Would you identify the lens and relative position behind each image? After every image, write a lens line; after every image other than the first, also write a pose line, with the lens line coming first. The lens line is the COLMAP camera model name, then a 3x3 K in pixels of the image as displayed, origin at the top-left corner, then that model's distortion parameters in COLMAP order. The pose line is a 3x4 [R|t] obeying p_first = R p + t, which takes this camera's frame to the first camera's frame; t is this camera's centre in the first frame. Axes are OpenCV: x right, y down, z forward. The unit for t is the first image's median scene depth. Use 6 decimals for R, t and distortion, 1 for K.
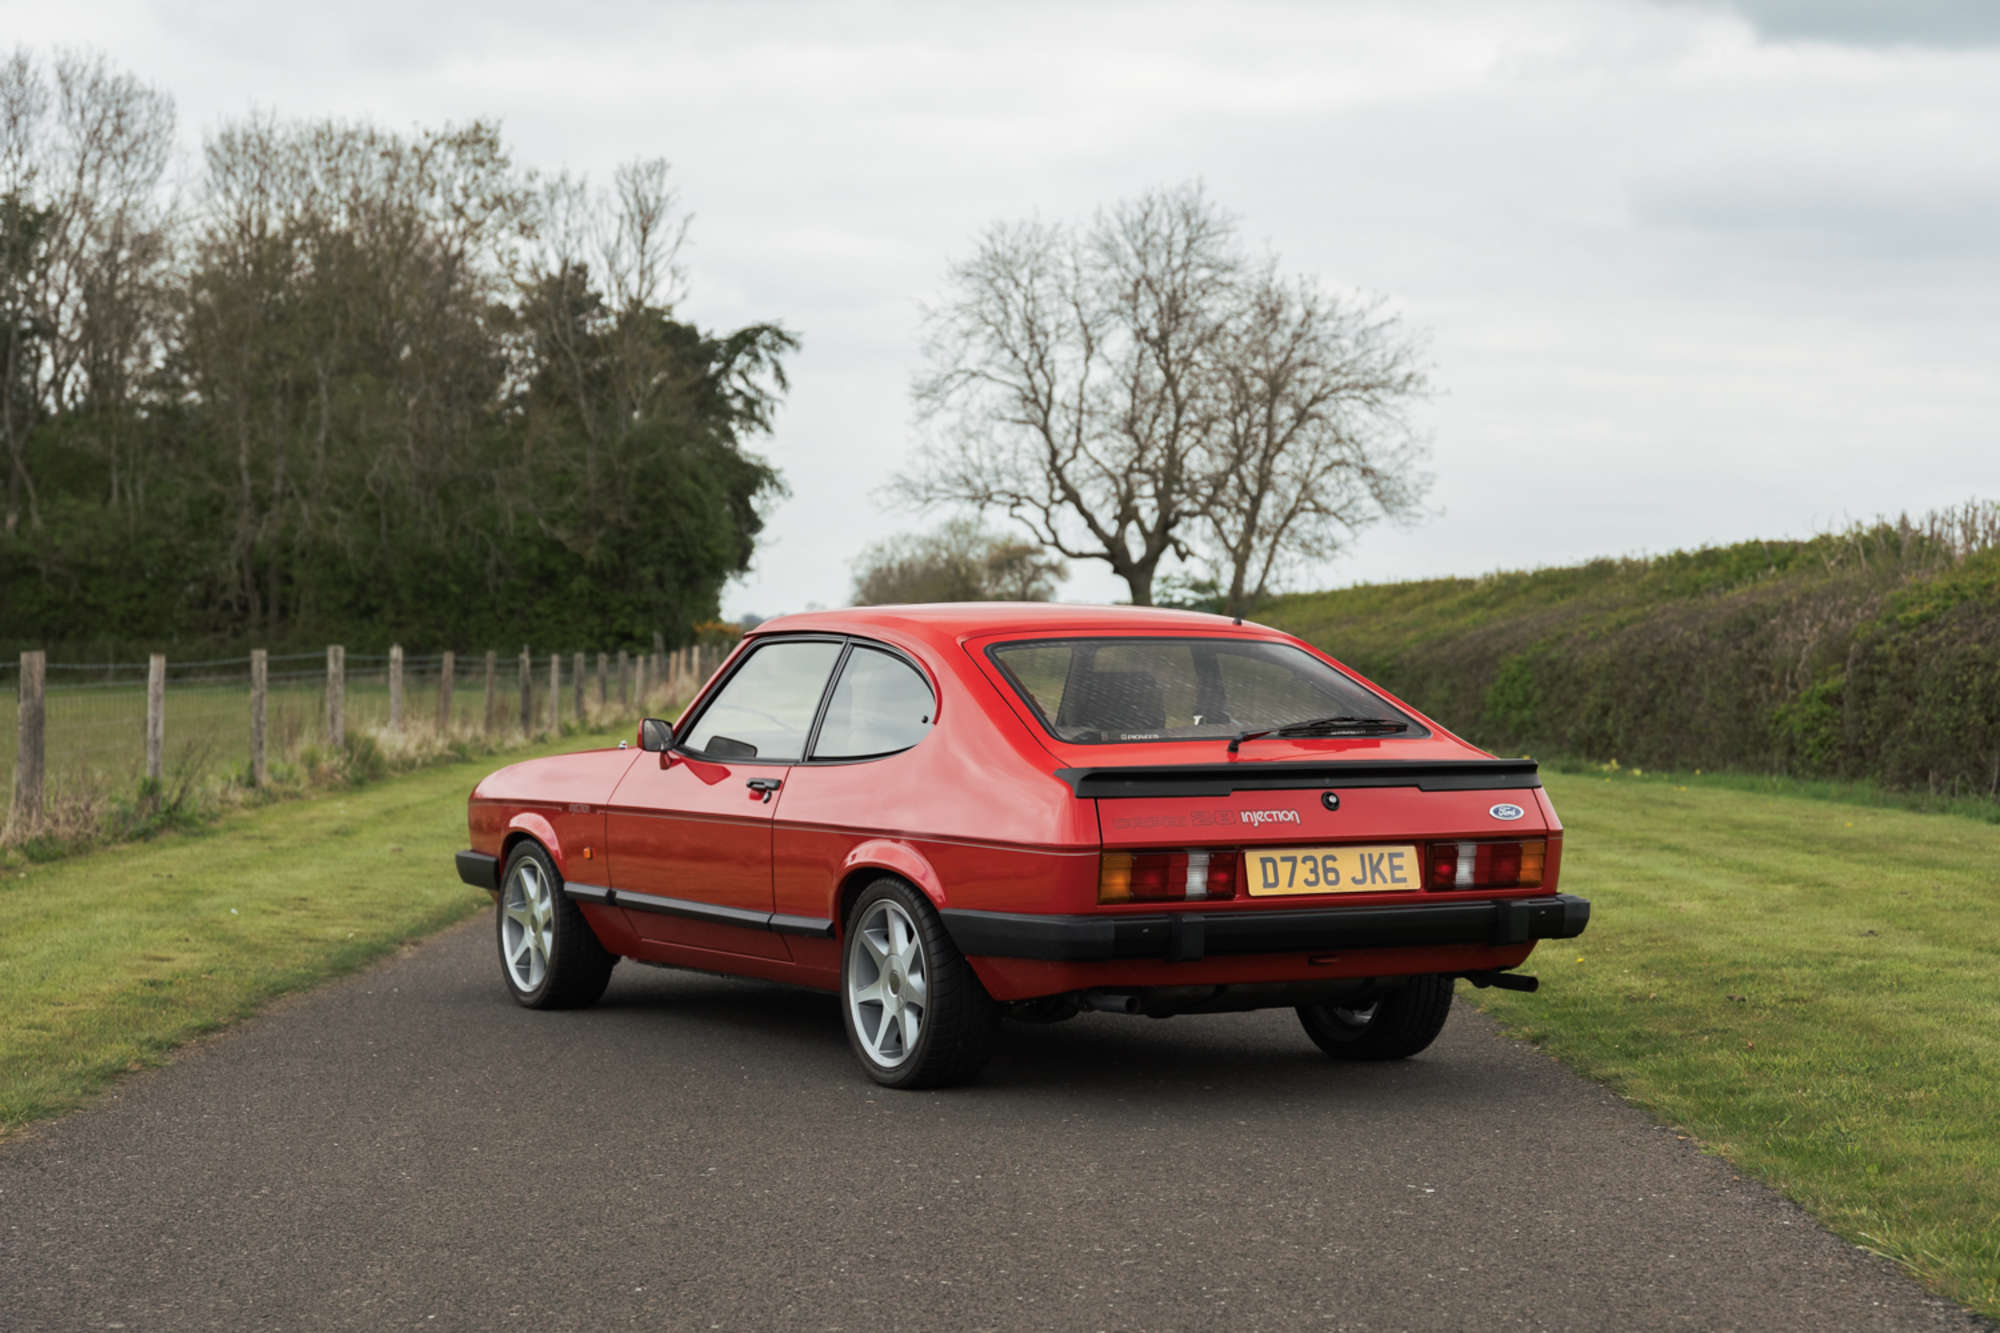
lens RADIAL K [[3644.6, 0, 1000.0], [0, 3644.6, 666.5], [0, 0, 1]] dist [-0.005088, -0.040375]
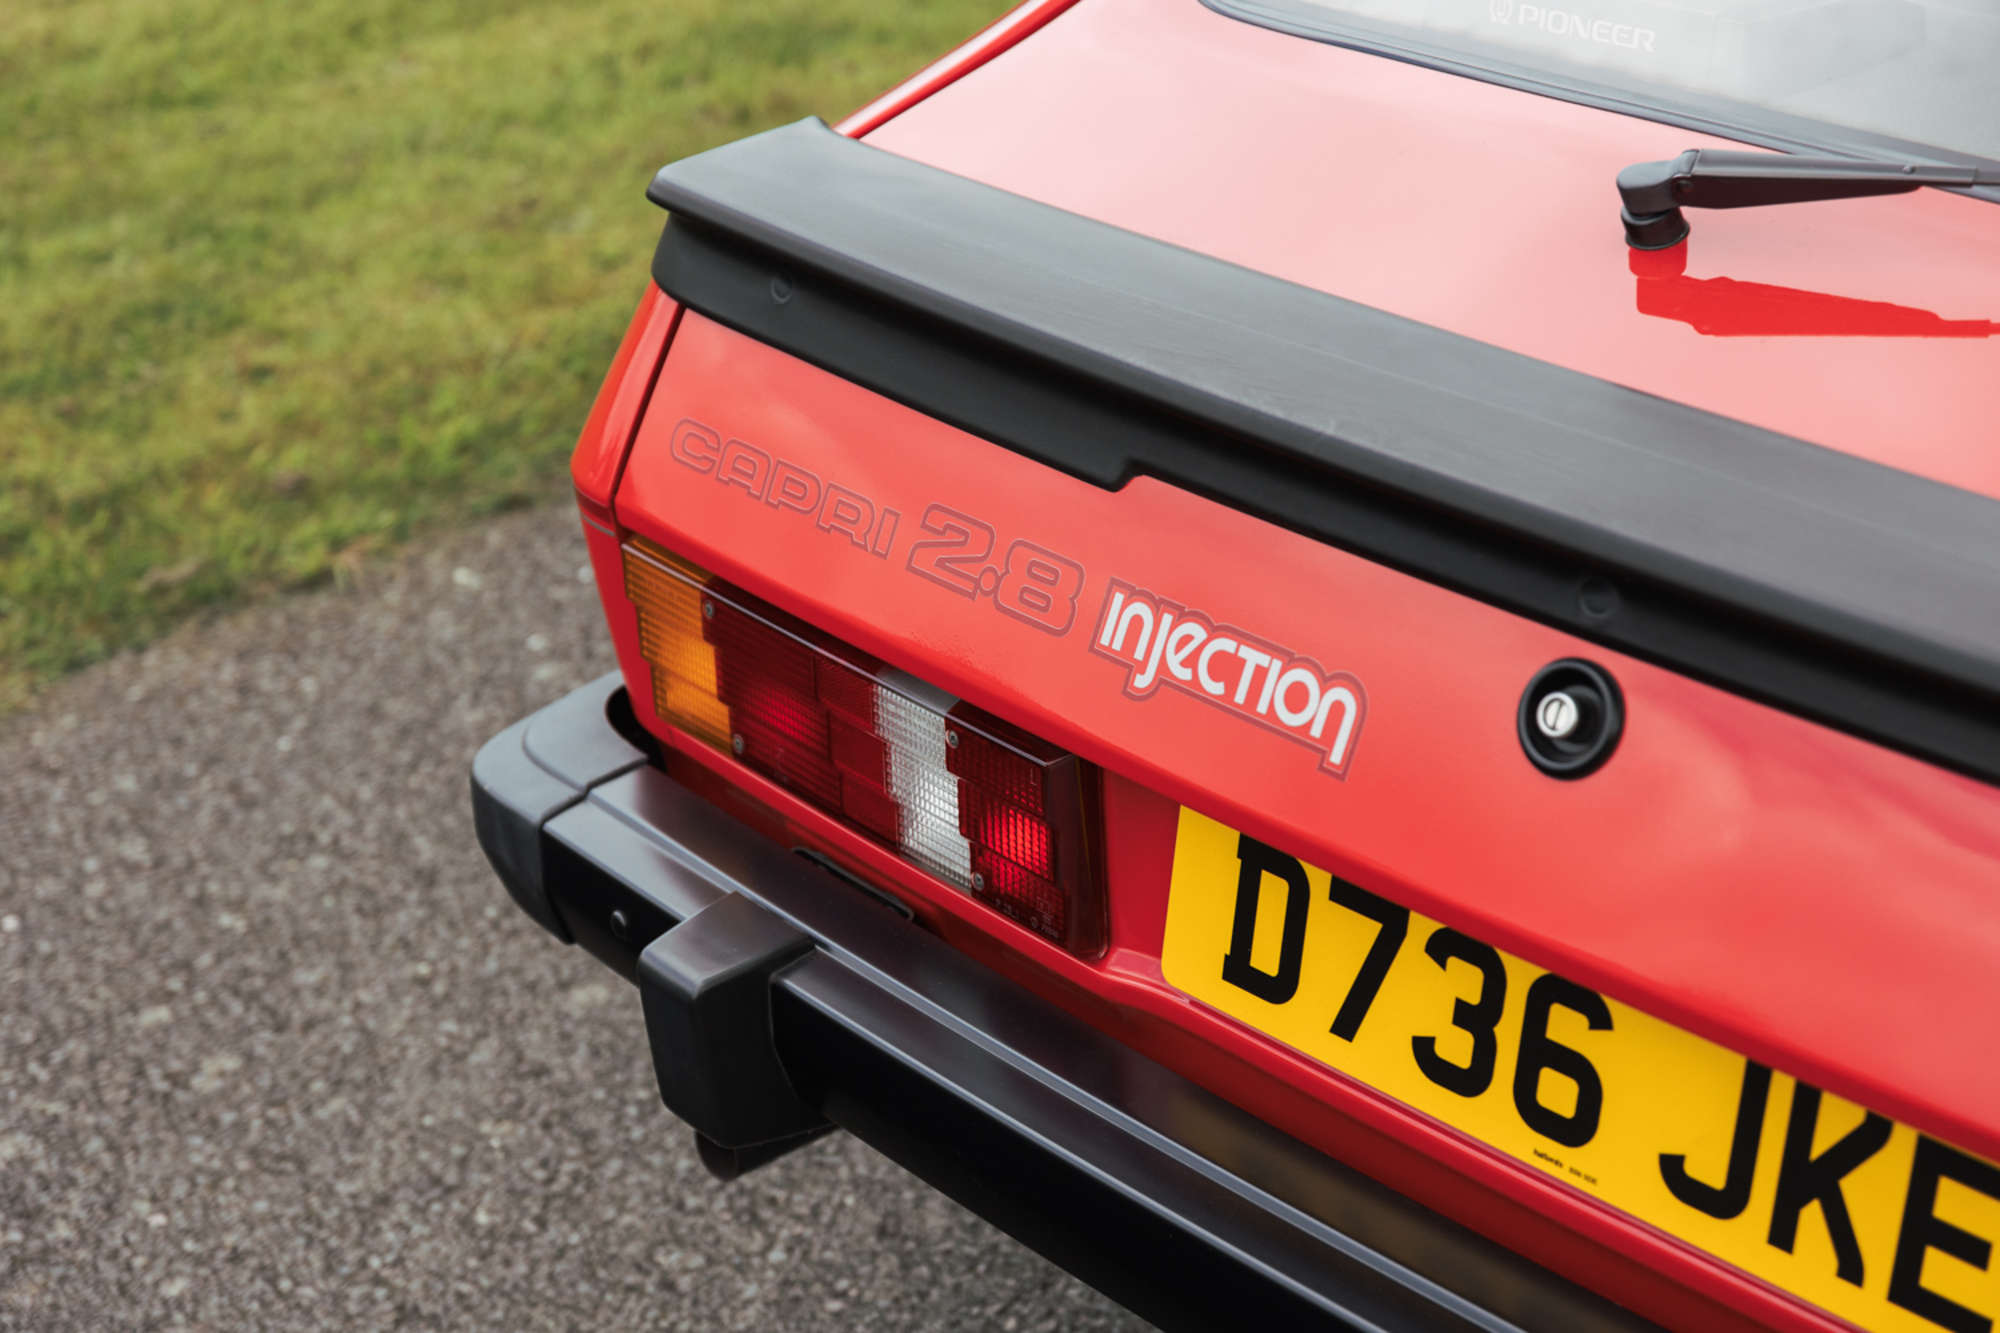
lens RADIAL K [[3617.5, 0, 1000.0], [0, 3617.5, 666.5], [0, 0, 1]] dist [0.020787, -0.162398]
pose [[0.245017, 0.420698, -0.873487, 0.024029], [0.042195, 0.895468, 0.443120, -0.004330], [0.968600, -0.145429, 0.201654, 0.097497]]
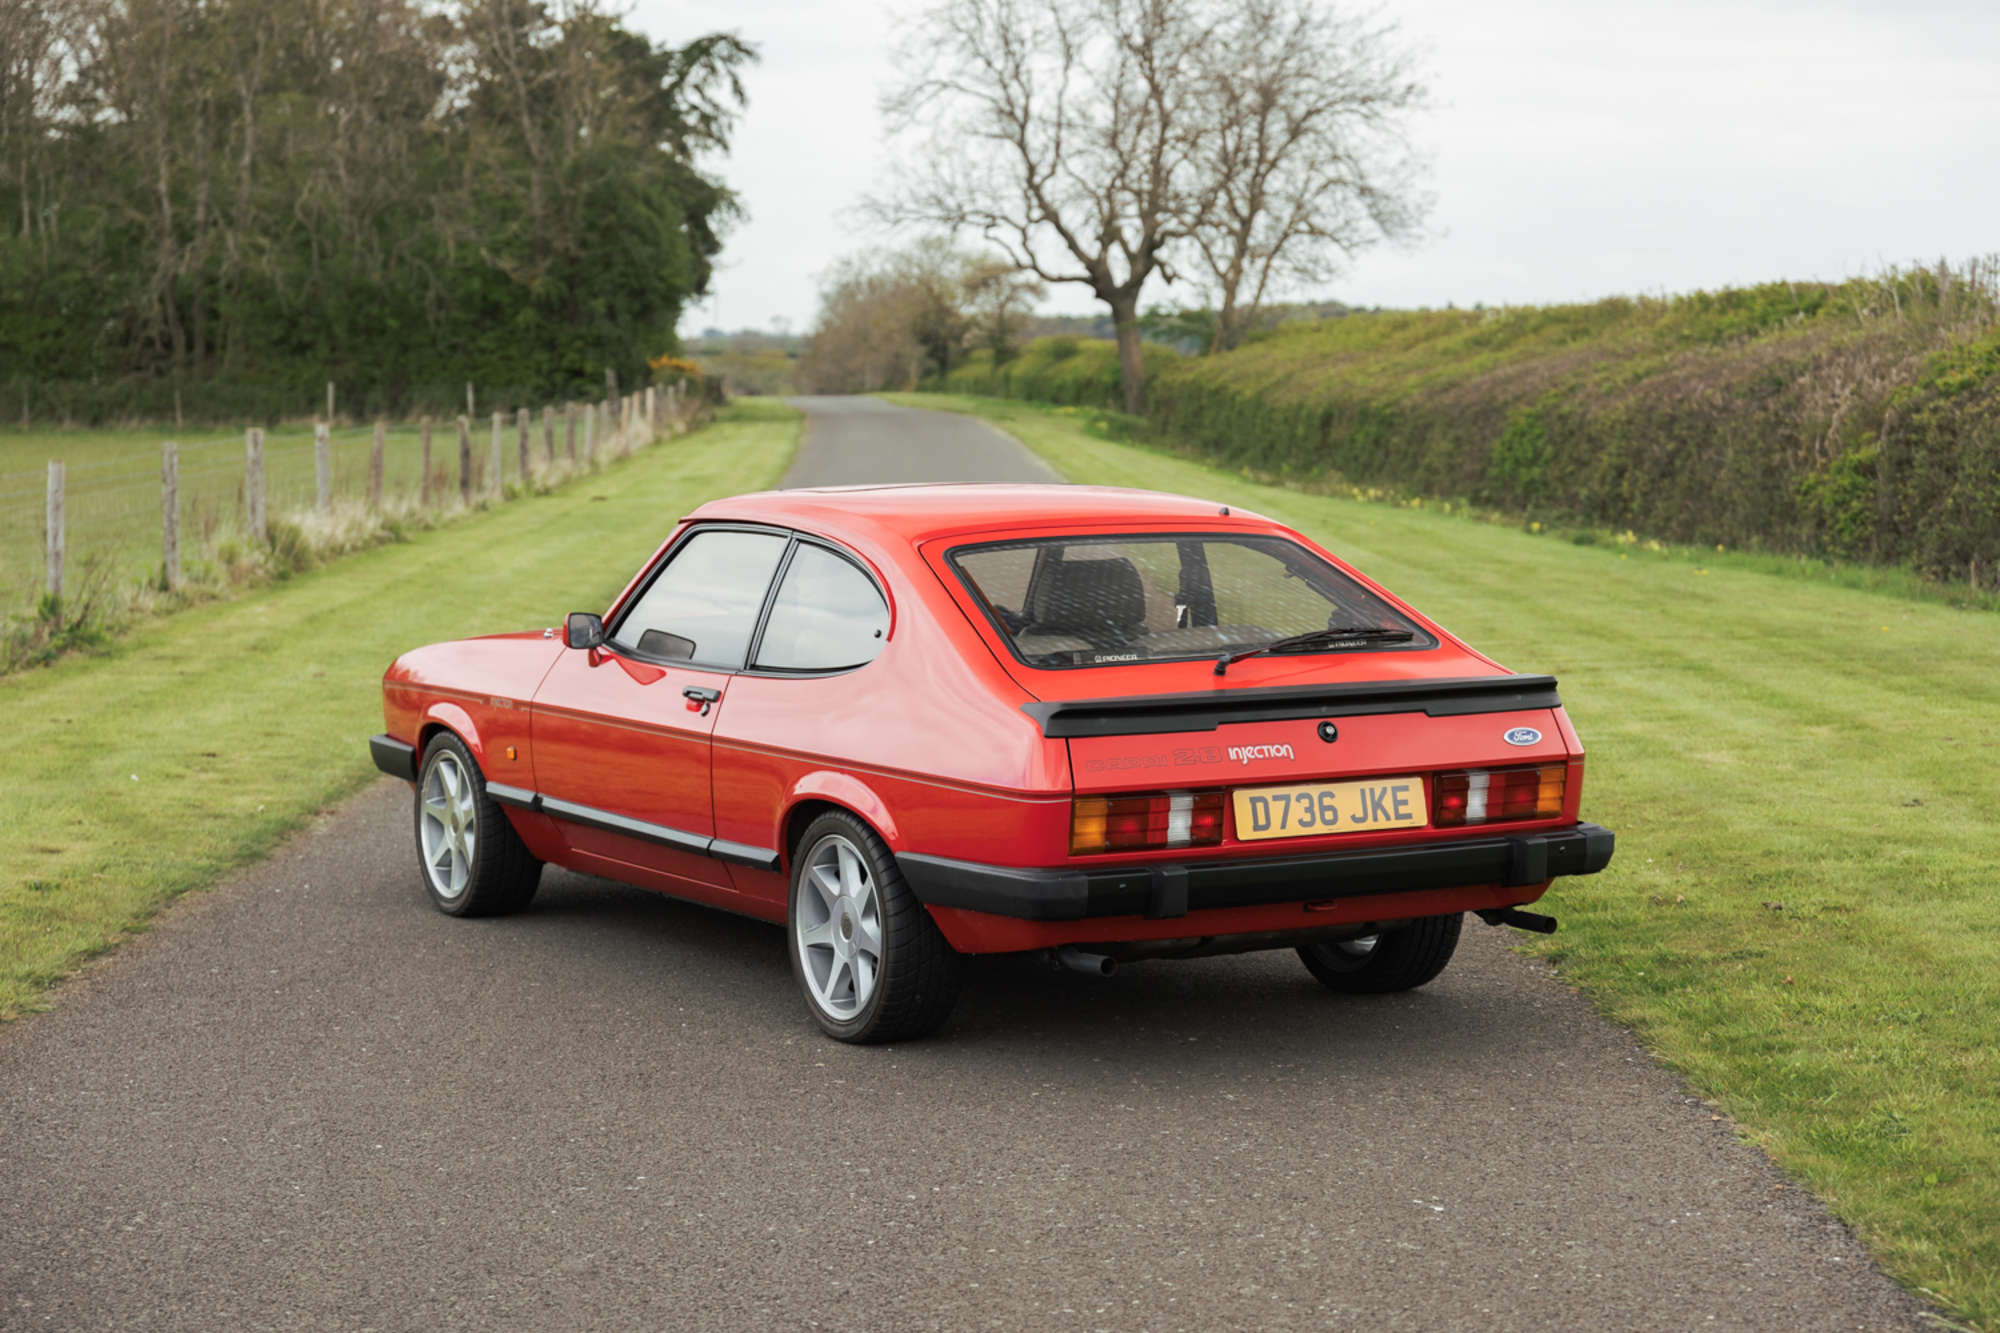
lens RADIAL K [[3846.4, 0, 1000.0], [0, 3846.4, 666.5], [0, 0, 1]] dist [0.007958, 0.041242]
pose [[0.999961, -0.006782, 0.005574, 0.000467], [0.006351, 0.997247, 0.073882, -0.005185], [-0.006060, -0.073843, 0.997251, 0.005540]]
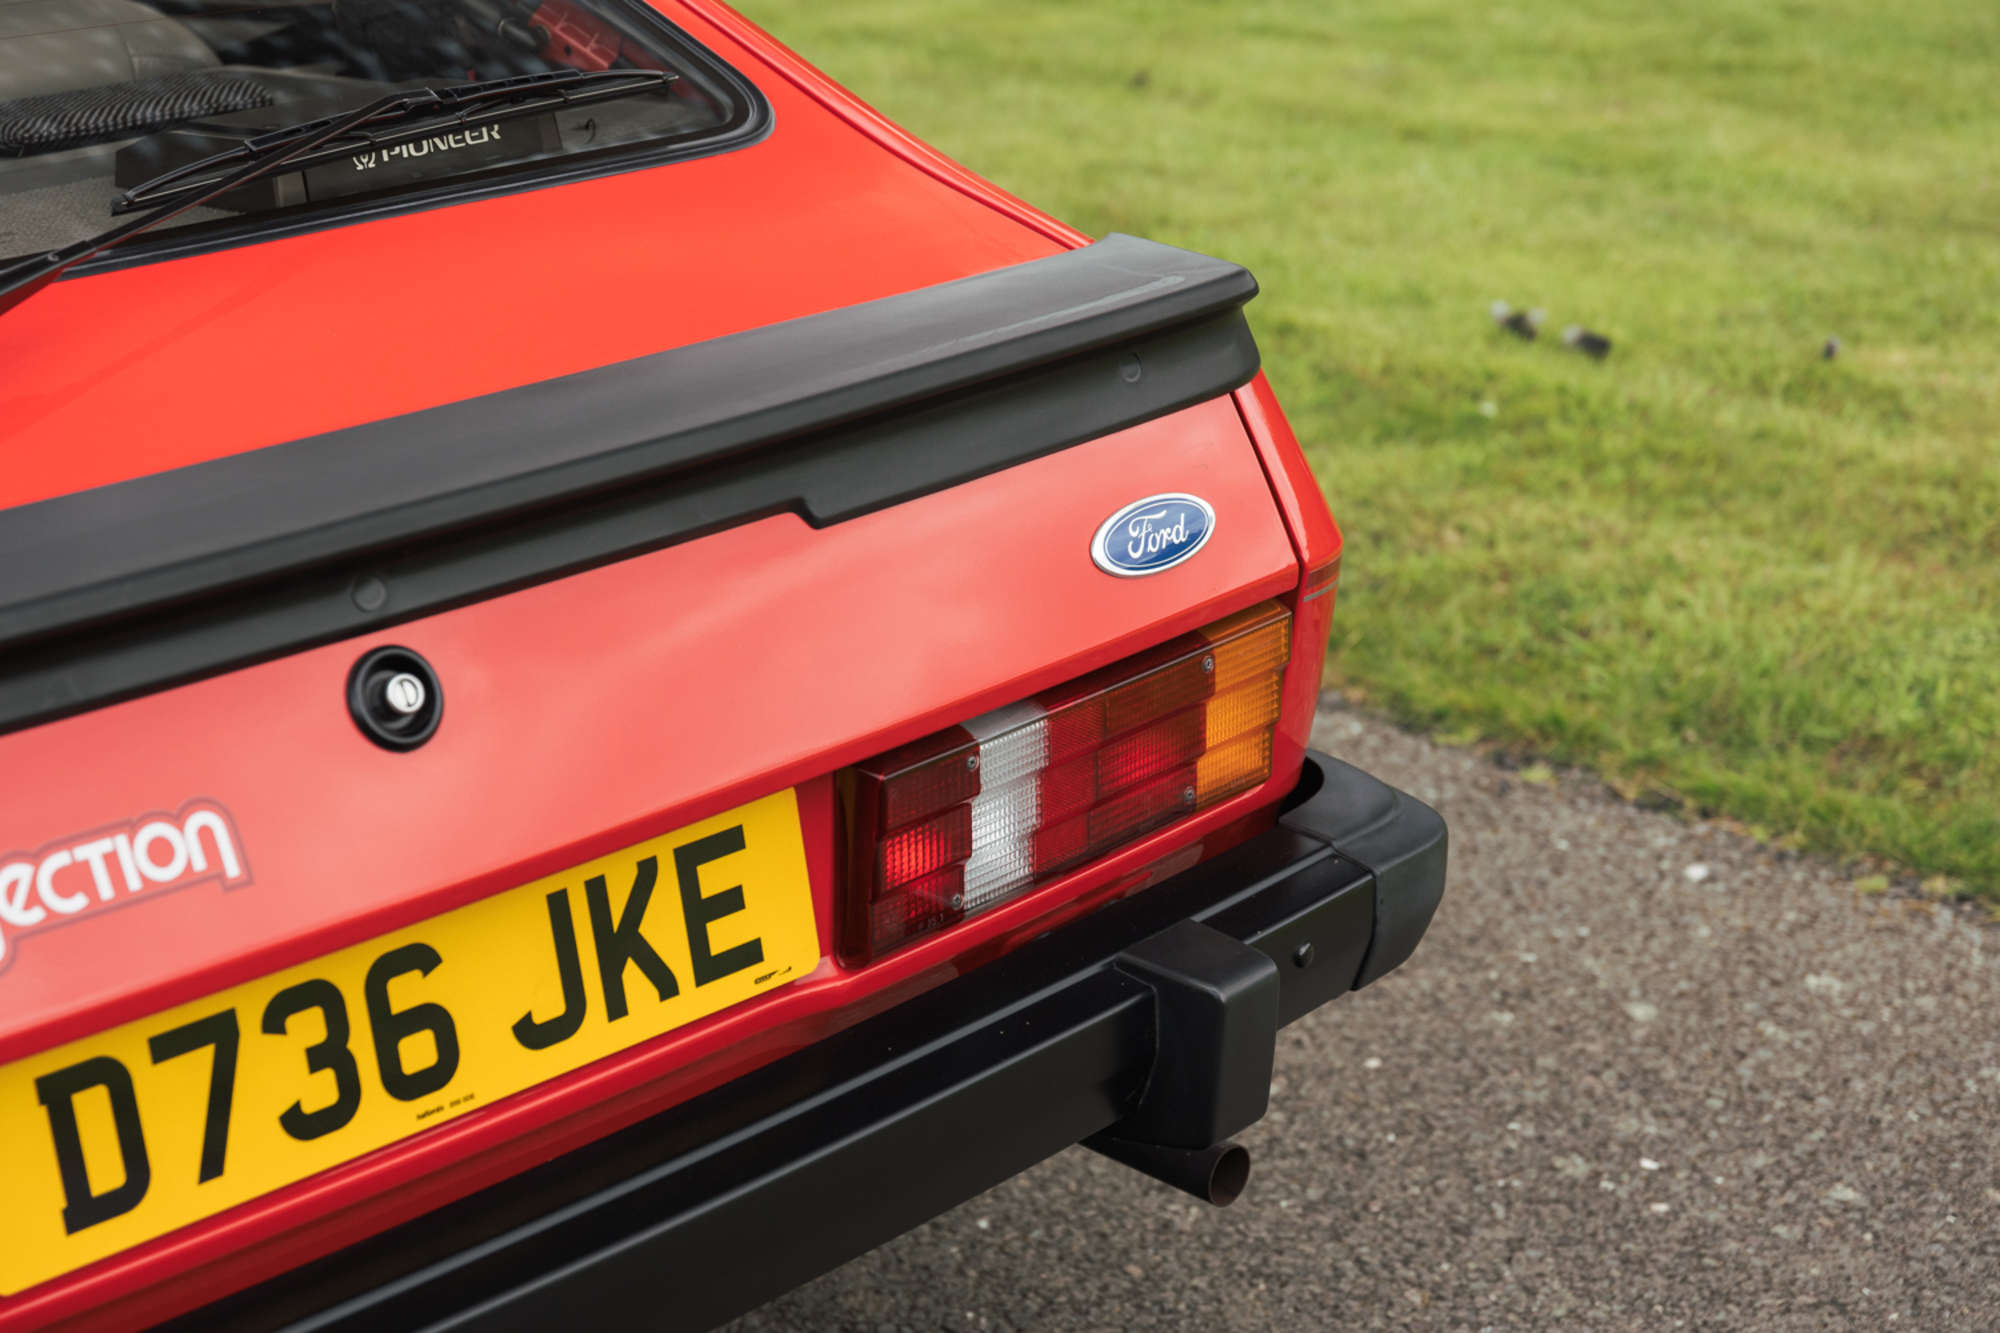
lens RADIAL K [[3617.5, 0, 1000.0], [0, 3617.5, 666.5], [0, 0, 1]] dist [0.020787, -0.162398]
pose [[0.960286, -0.089039, 0.264428, 0.007356], [-0.006258, 0.940603, 0.339450, -0.003124], [-0.278946, -0.327624, 0.902691, 0.084845]]
